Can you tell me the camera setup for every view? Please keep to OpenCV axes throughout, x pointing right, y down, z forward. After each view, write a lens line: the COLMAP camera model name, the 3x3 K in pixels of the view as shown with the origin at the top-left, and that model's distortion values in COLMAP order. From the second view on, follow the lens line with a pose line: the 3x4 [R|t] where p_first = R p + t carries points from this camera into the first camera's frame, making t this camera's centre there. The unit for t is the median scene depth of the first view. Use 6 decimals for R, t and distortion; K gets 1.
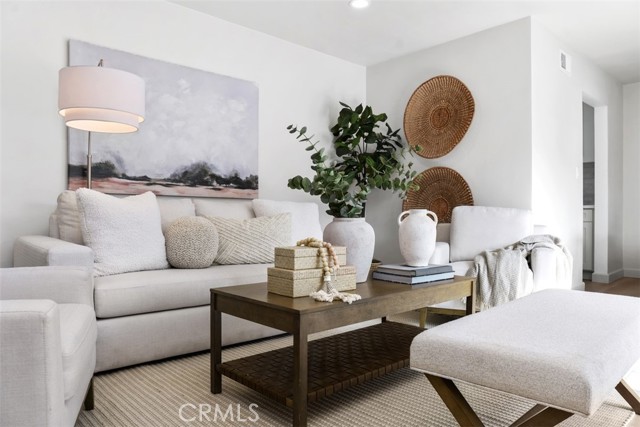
lens RADIAL K [[455.5, 0, 321.5], [0, 455.5, 217.6], [0, 0, 1]] dist [-0.040960, 0.002494]
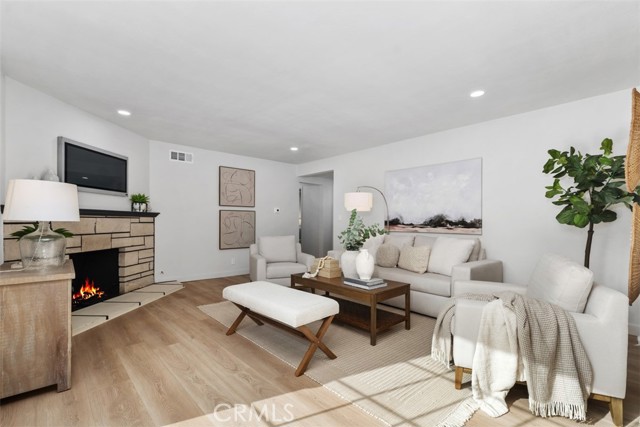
lens RADIAL K [[289.0, 0, 319.2], [0, 289.0, 220.5], [0, 0, 1]] dist [0.002899, 0.000161]
pose [[-0.012411, -0.008470, -0.999887, 0.920594], [-0.008766, 0.999927, -0.008361, -0.082599], [0.999885, 0.008662, -0.012484, 0.524832]]
